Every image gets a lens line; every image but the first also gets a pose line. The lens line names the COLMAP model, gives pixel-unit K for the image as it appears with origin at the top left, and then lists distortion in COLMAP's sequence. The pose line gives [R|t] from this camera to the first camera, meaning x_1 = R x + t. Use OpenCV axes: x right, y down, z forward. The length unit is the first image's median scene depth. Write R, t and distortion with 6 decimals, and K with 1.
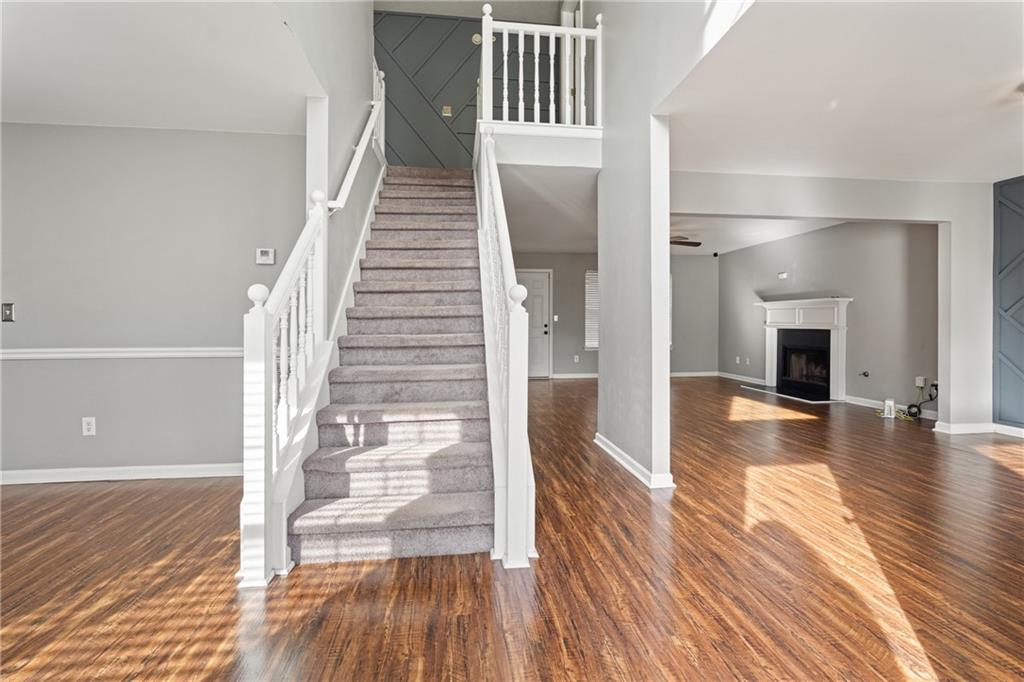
lens RADIAL K [[460.9, 0, 509.6], [0, 460.9, 335.9], [0, 0, 1]] dist [0.002208, -0.000444]
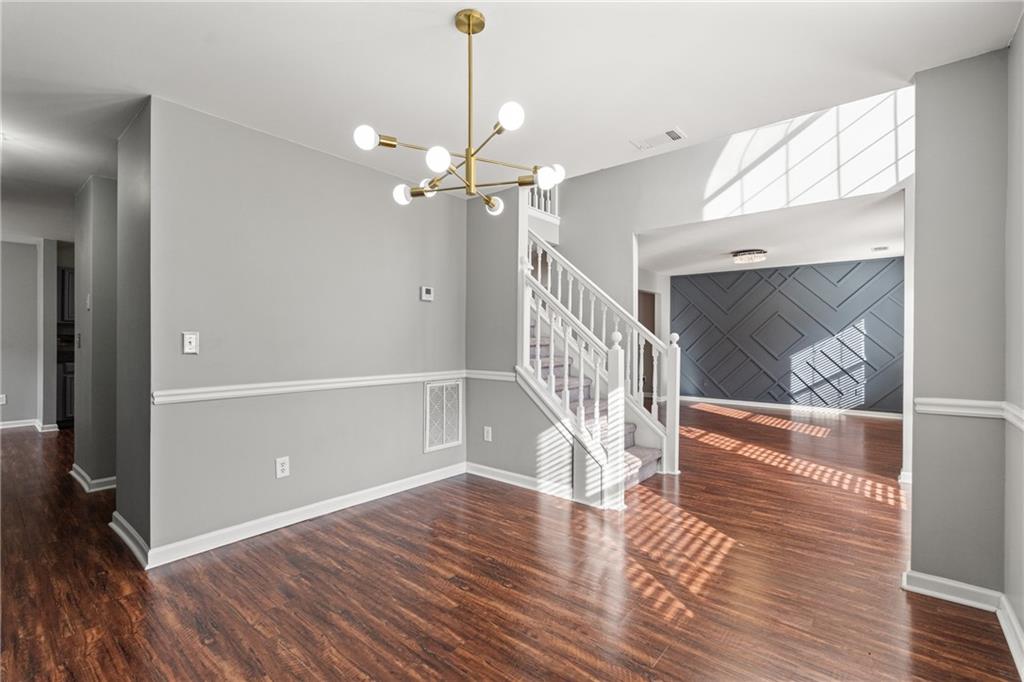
lens RADIAL K [[460.9, 0, 506.9], [0, 460.9, 338.5], [0, 0, 1]] dist [0.002208, -0.000444]
pose [[0.728976, 0.002259, 0.684535, -1.275193], [0.003948, 0.999964, -0.007504, -0.054982], [-0.684528, 0.008173, 0.728941, 0.018227]]
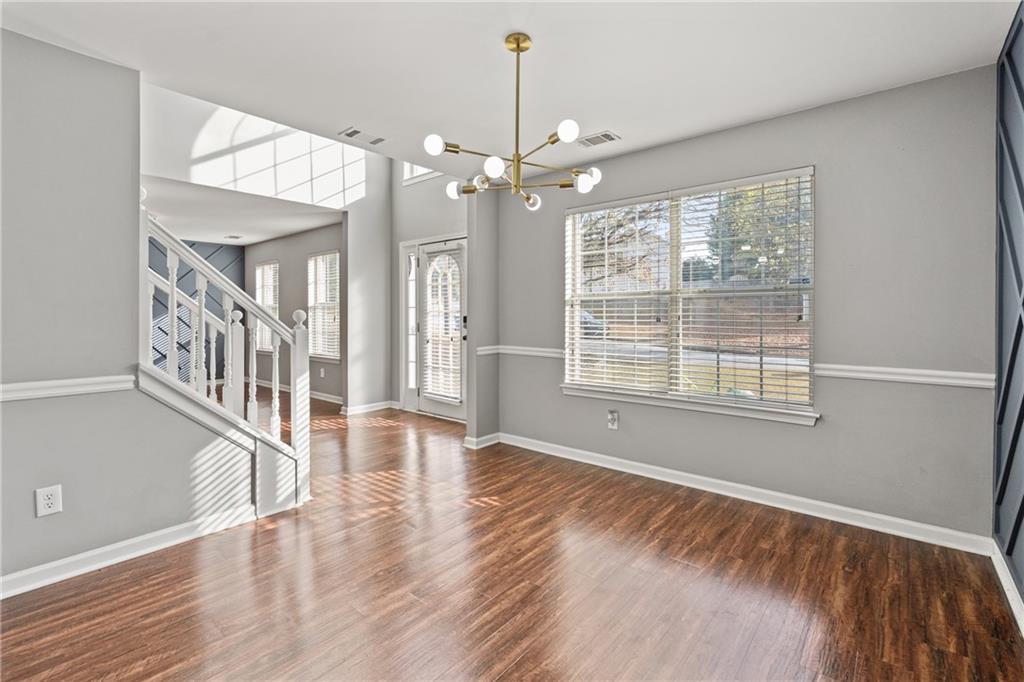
lens RADIAL K [[460.9, 0, 520.7], [0, 460.9, 309.8], [0, 0, 1]] dist [0.002208, -0.000444]
pose [[-0.692219, 0.005778, 0.721664, -1.403148], [0.005259, 0.999982, -0.002963, -0.073275], [-0.721668, 0.001744, -0.692237, 0.989198]]
